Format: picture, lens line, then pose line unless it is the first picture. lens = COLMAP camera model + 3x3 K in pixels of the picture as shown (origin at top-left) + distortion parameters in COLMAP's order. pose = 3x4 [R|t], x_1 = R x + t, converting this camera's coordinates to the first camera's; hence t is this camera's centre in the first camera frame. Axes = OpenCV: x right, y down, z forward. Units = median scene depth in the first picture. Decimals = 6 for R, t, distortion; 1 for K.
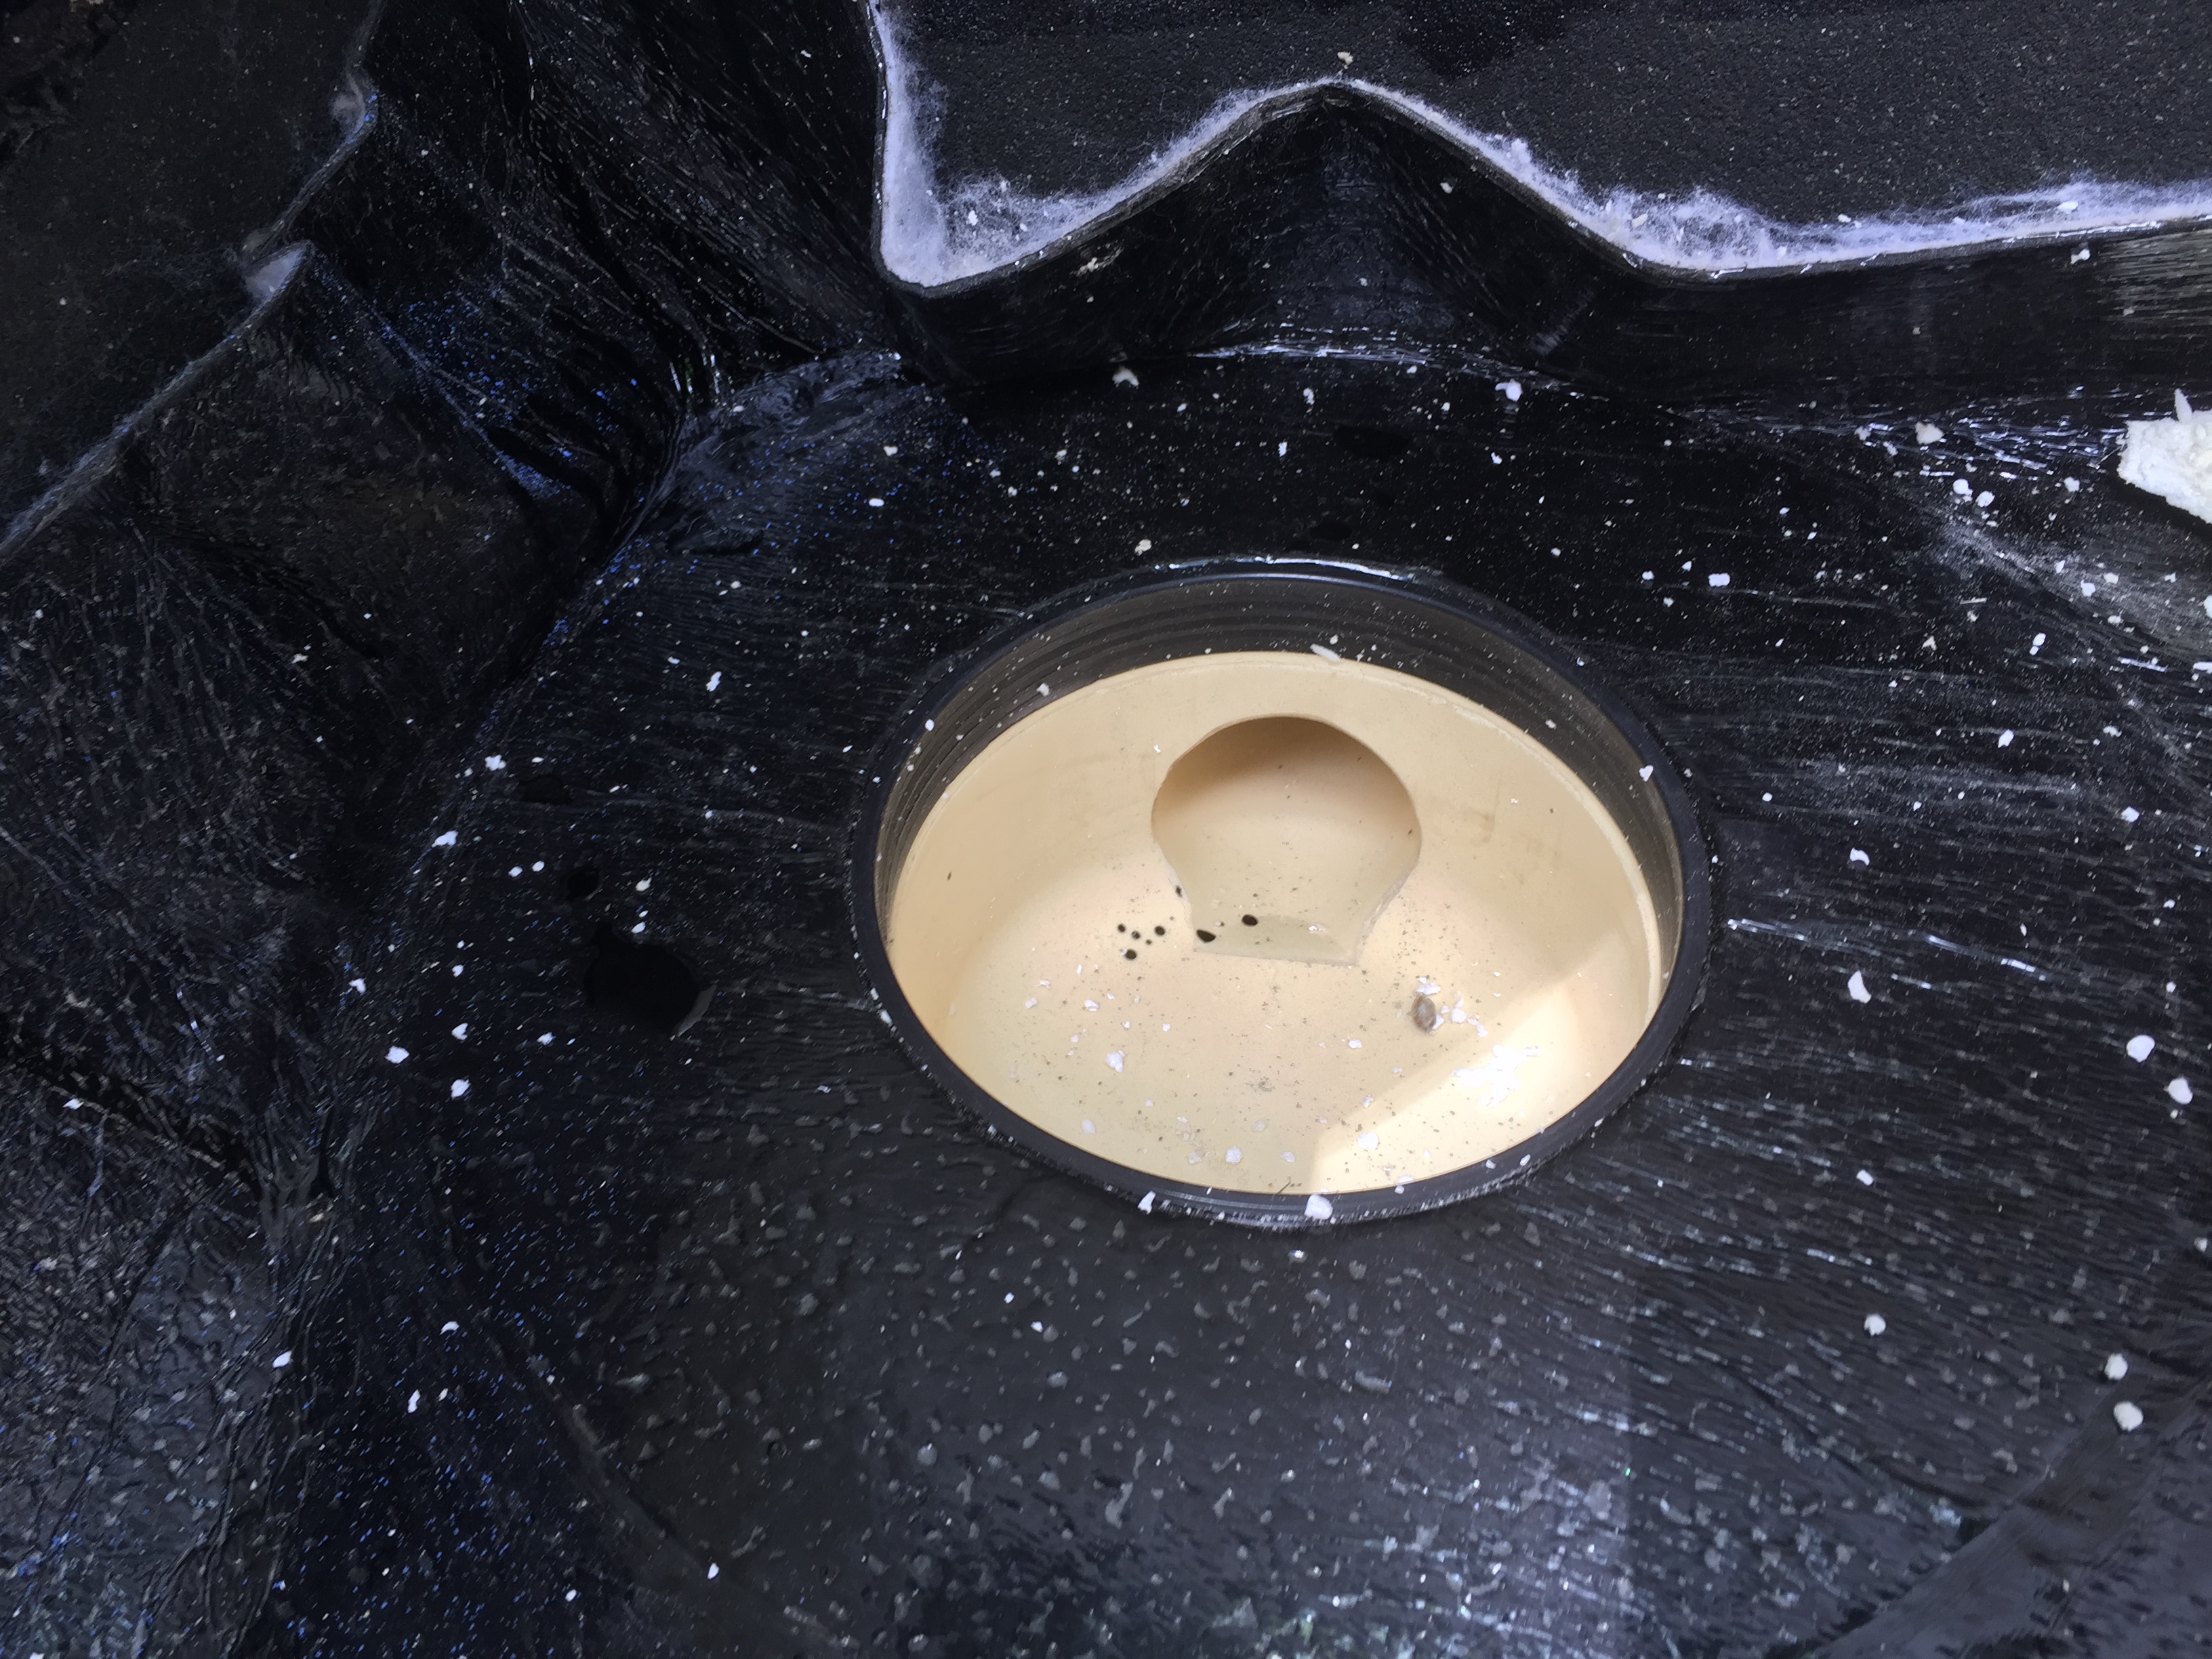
lens RADIAL K [[1931.6, 0, 1106.0], [0, 1931.6, 829.5], [0, 0, 1]] dist [0.001507, -0.001096]
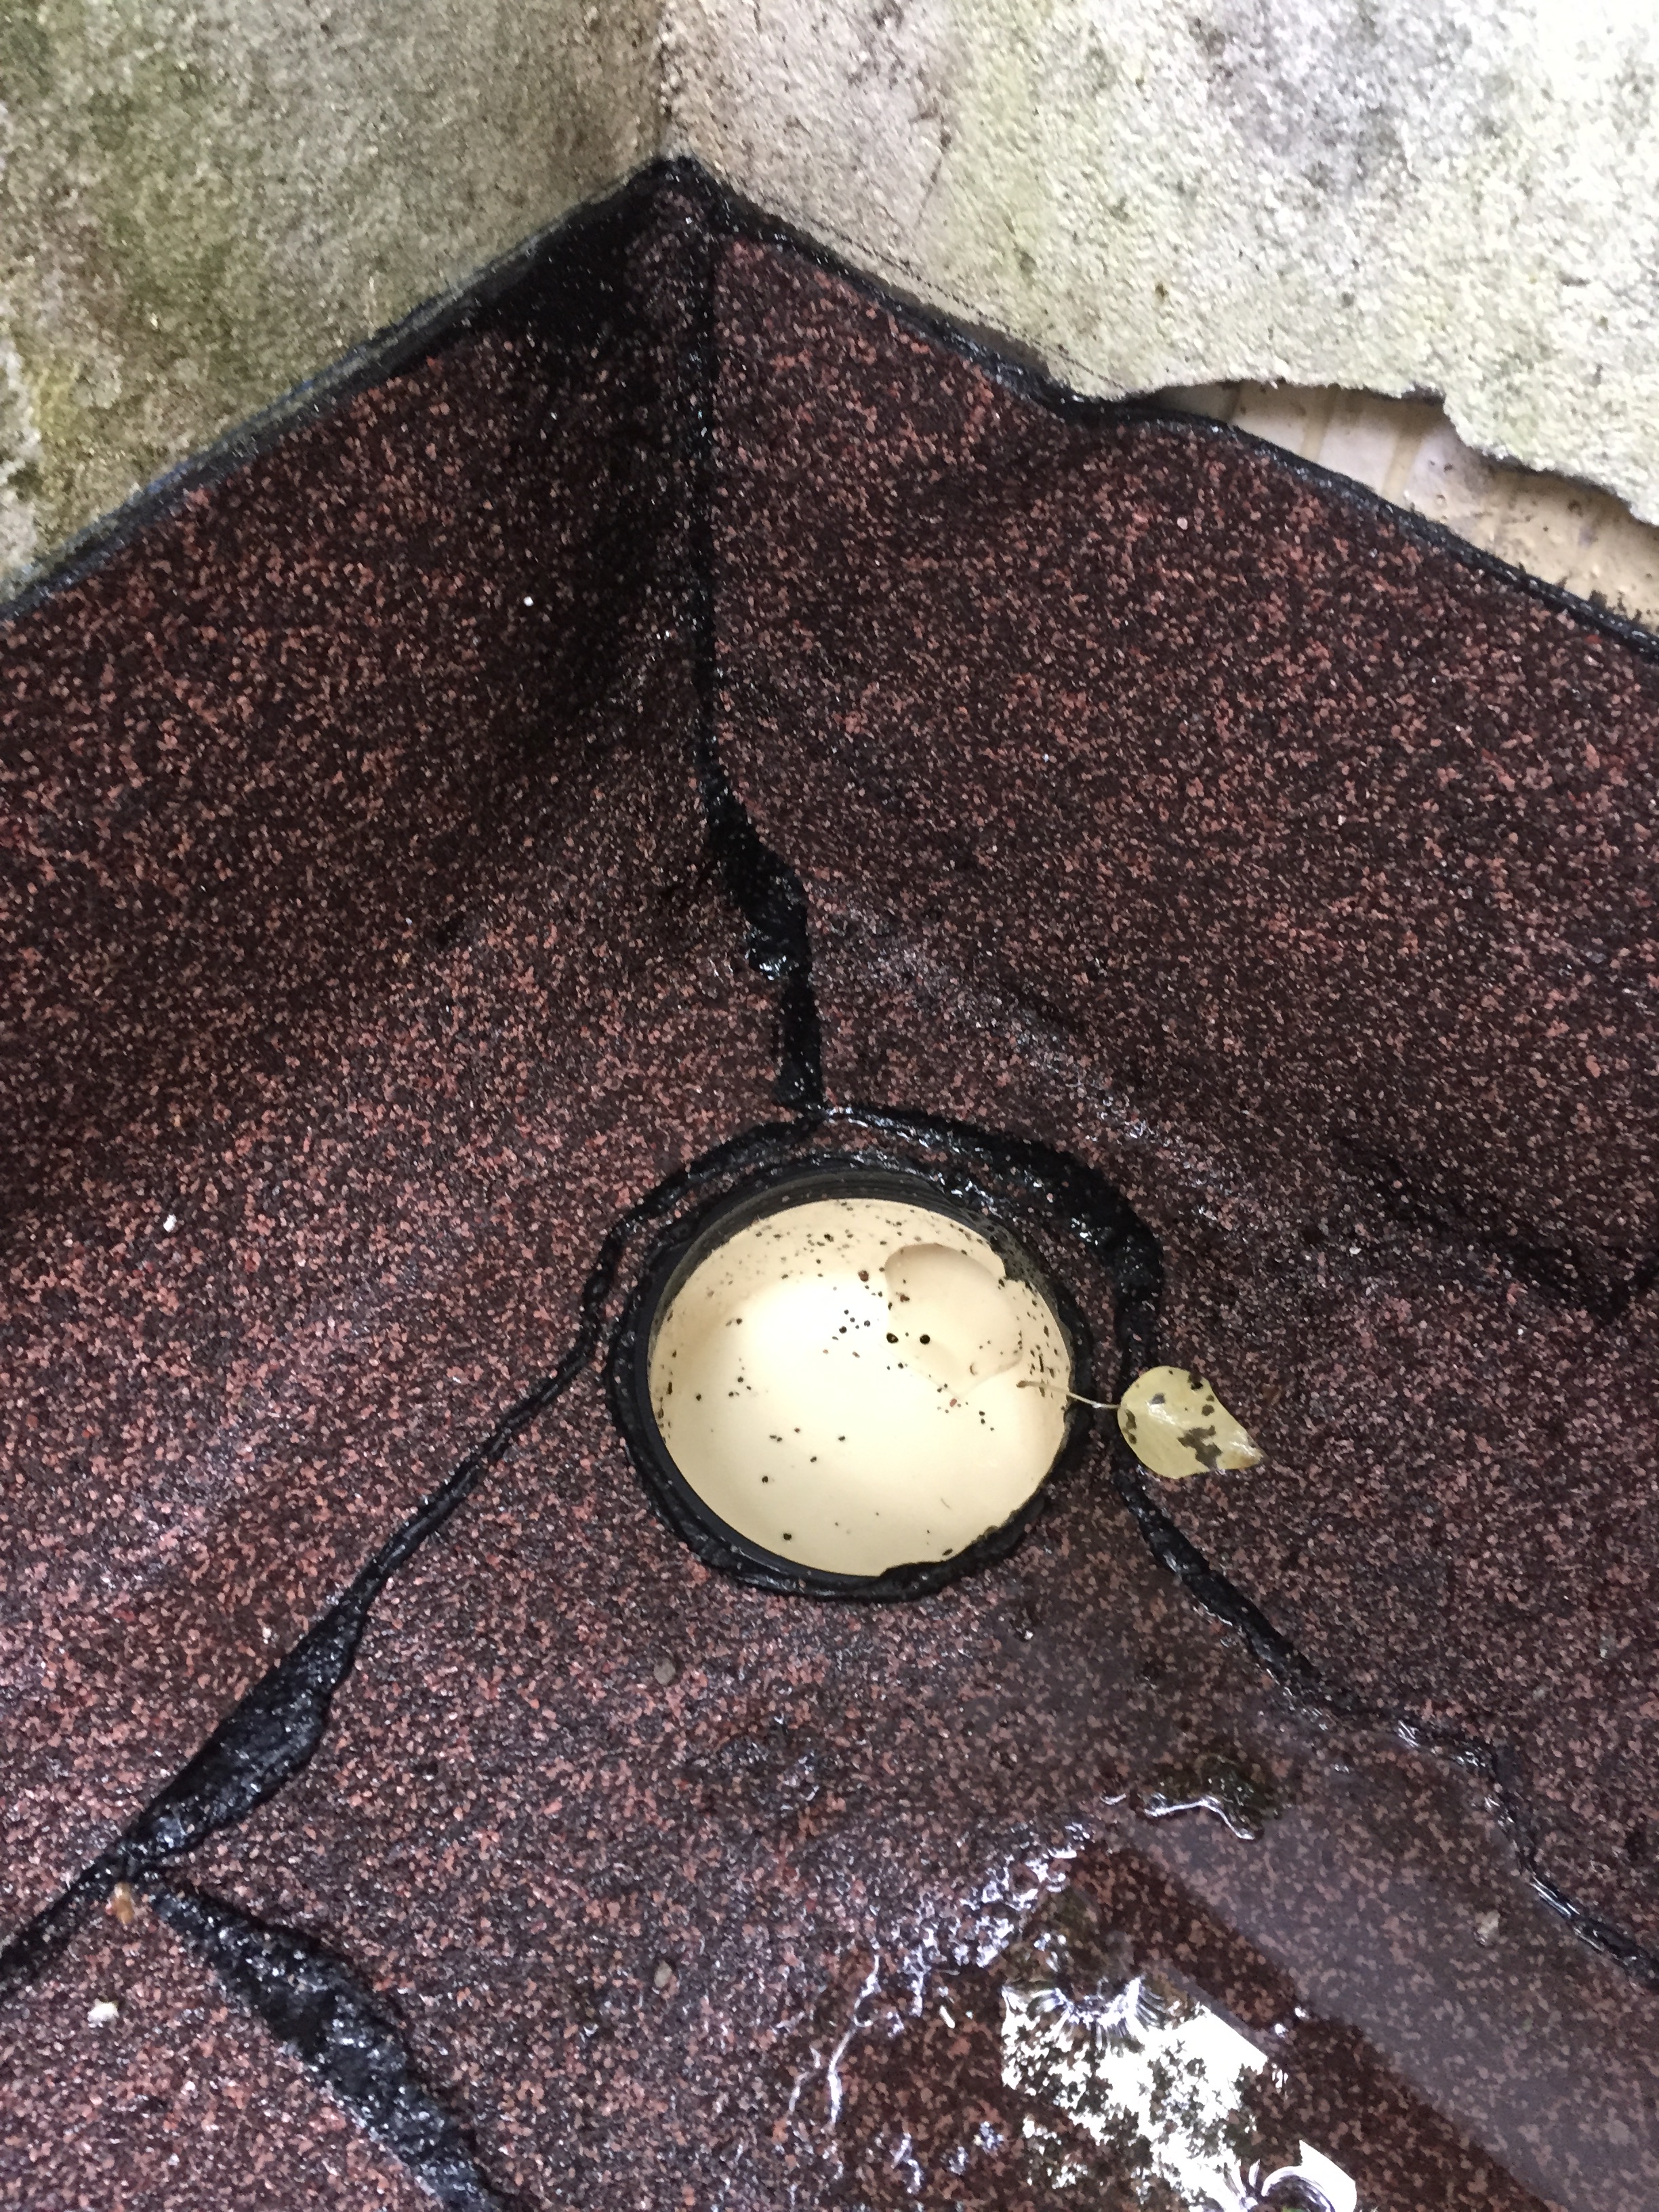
lens RADIAL K [[1931.6, 0, 829.5], [0, 1931.6, 1106.0], [0, 0, 1]] dist [0.001507, -0.001096]
pose [[0.883046, 0.435207, -0.175573, 0.261457], [-0.403124, 0.894996, 0.190981, -0.521058], [0.240253, -0.097868, 0.965764, -0.720863]]
